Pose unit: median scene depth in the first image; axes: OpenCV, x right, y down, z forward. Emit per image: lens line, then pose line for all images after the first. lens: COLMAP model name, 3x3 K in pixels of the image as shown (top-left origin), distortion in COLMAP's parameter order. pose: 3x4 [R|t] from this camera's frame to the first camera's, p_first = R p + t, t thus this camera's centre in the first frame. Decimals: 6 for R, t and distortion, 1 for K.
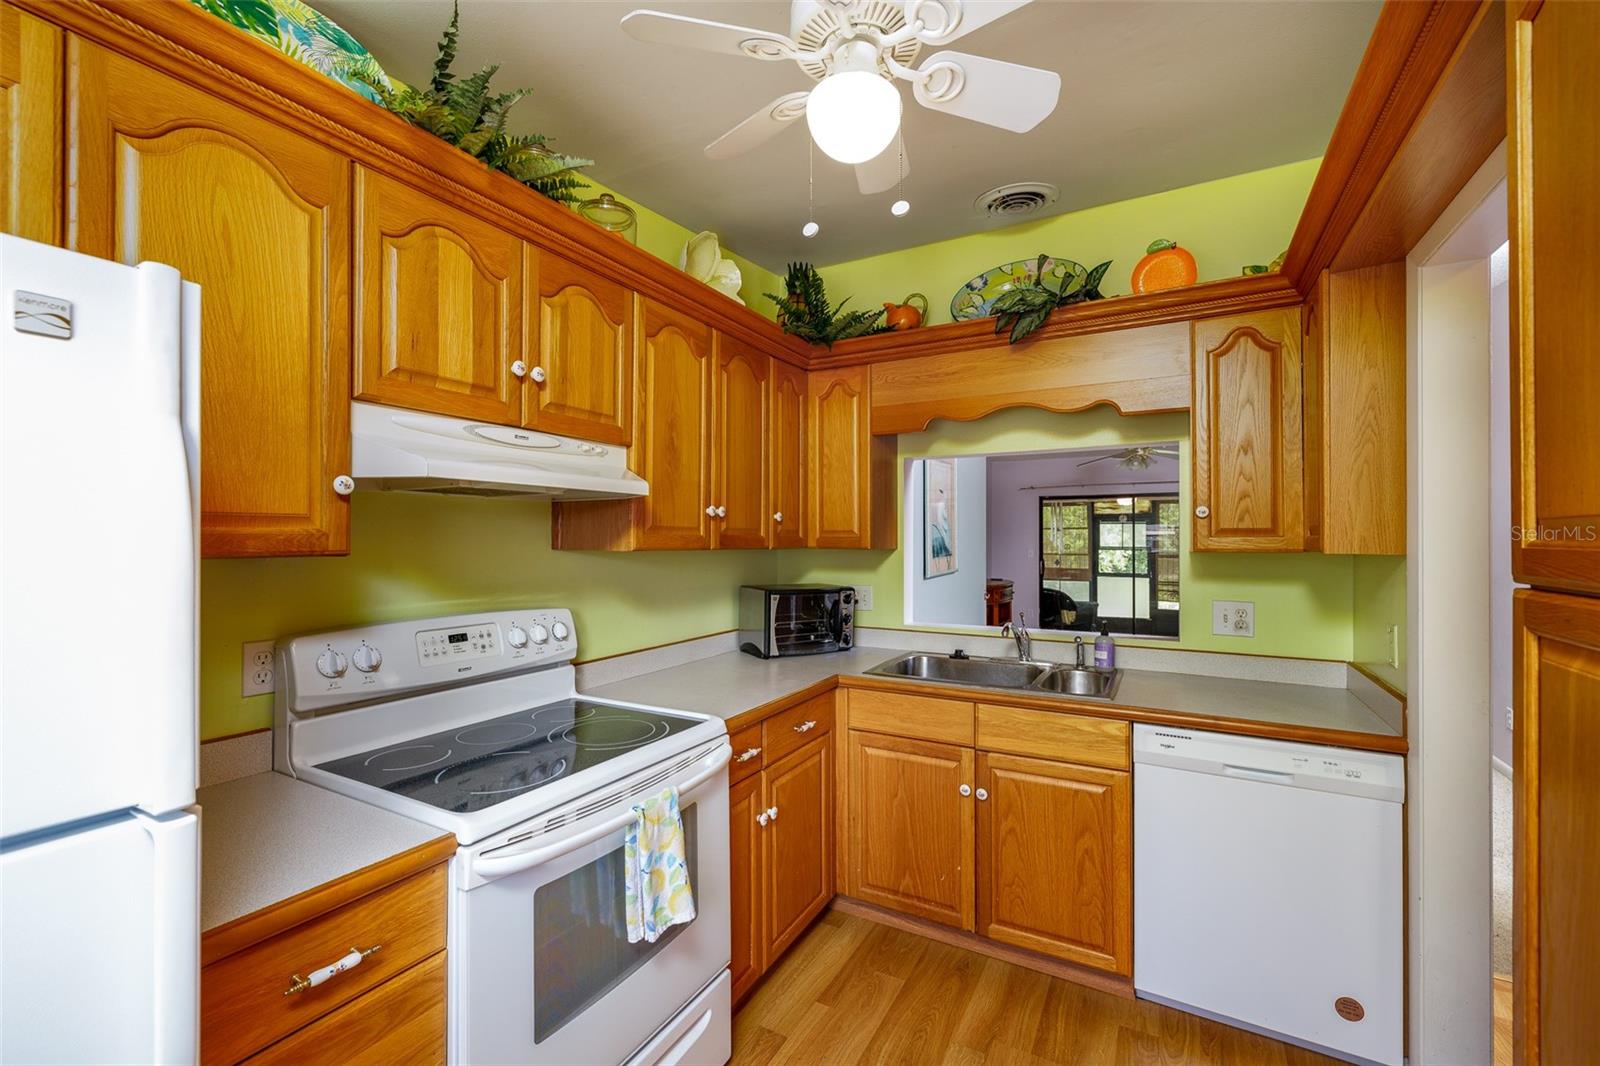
lens RADIAL K [[672.1, 0, 794.7], [0, 672.1, 532.0], [0, 0, 1]] dist [0.000189, 0.000031]
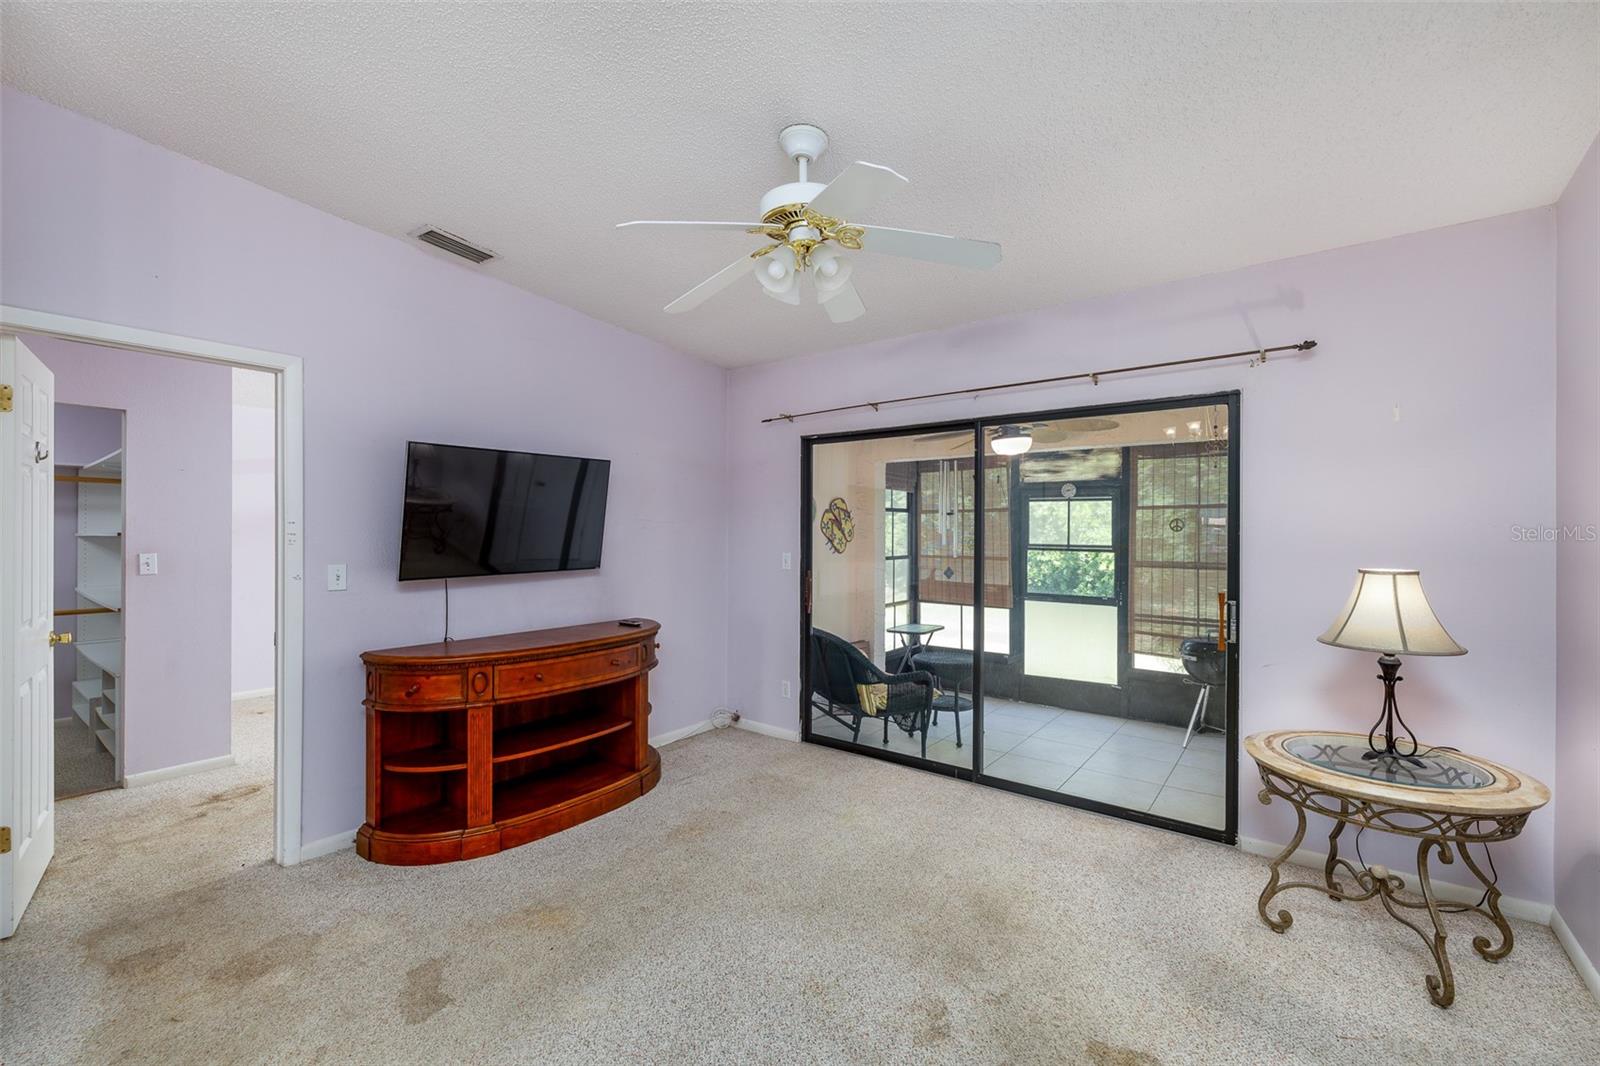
lens RADIAL K [[672.1, 0, 794.7], [0, 672.1, 532.0], [0, 0, 1]] dist [0.000189, 0.000031]
pose [[0.988720, 0.000734, -0.149771, 0.557221], [0.001196, 0.999917, 0.012797, 0.008104], [0.149768, -0.012831, 0.988638, 0.709013]]
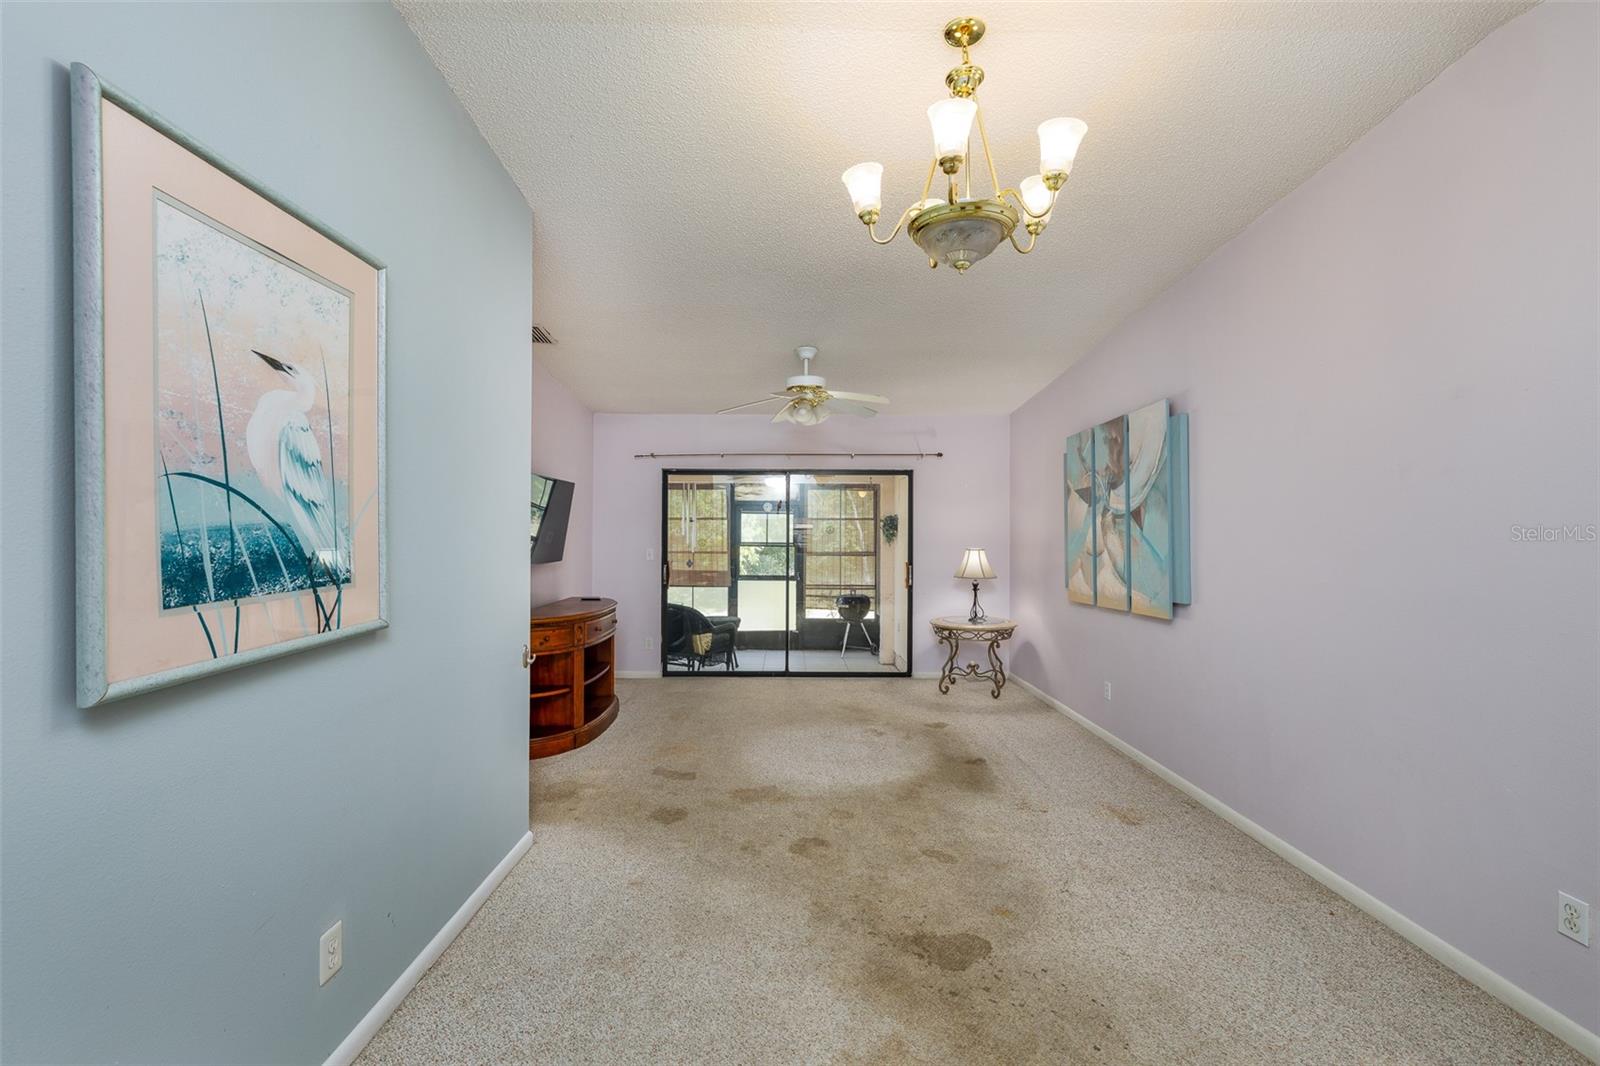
lens RADIAL K [[672.1, 0, 794.7], [0, 672.1, 532.0], [0, 0, 1]] dist [0.000189, 0.000031]
pose [[0.868901, 0.002183, 0.494982, 0.191025], [-0.007273, 0.999939, 0.008356, 0.004435], [-0.494933, -0.010860, 0.868863, 0.457439]]
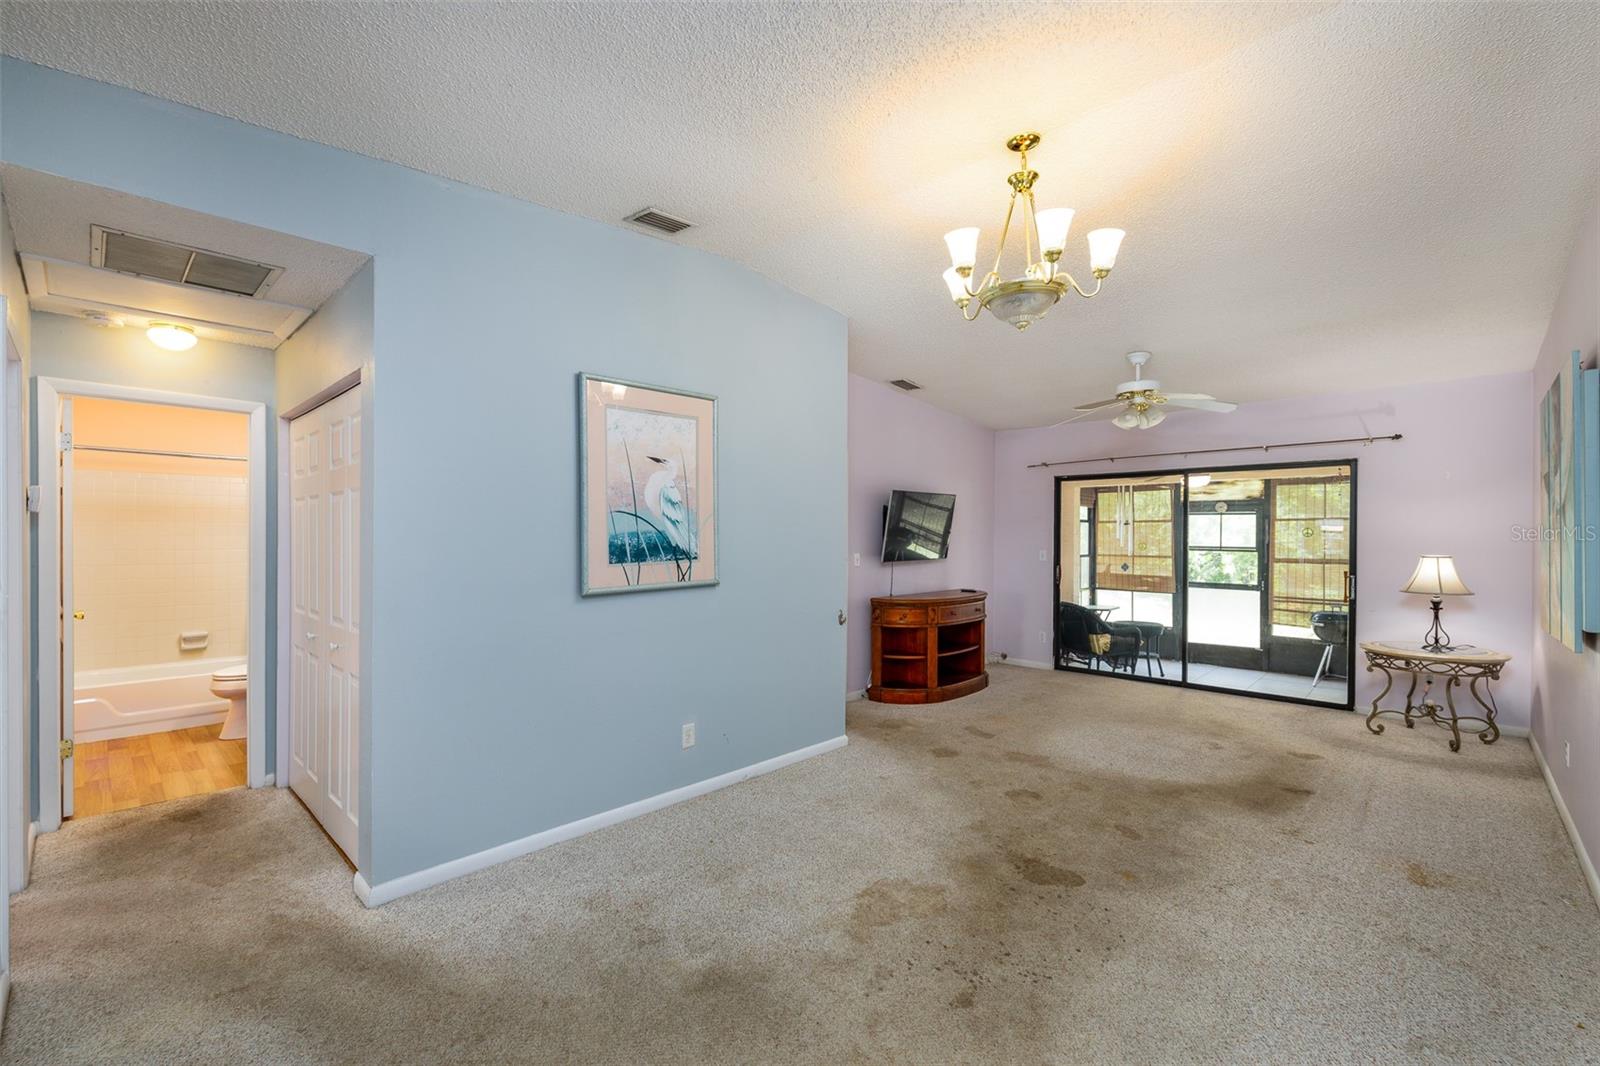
lens RADIAL K [[678.2, 0, 789.8], [0, 678.2, 540.2], [0, 0, 1]] dist [0.000034, -0.000098]
pose [[0.966352, 0.003386, -0.257203, 0.360048], [0.001114, 0.999849, 0.017347, 0.003361], [0.257222, -0.017049, 0.966202, 0.288476]]
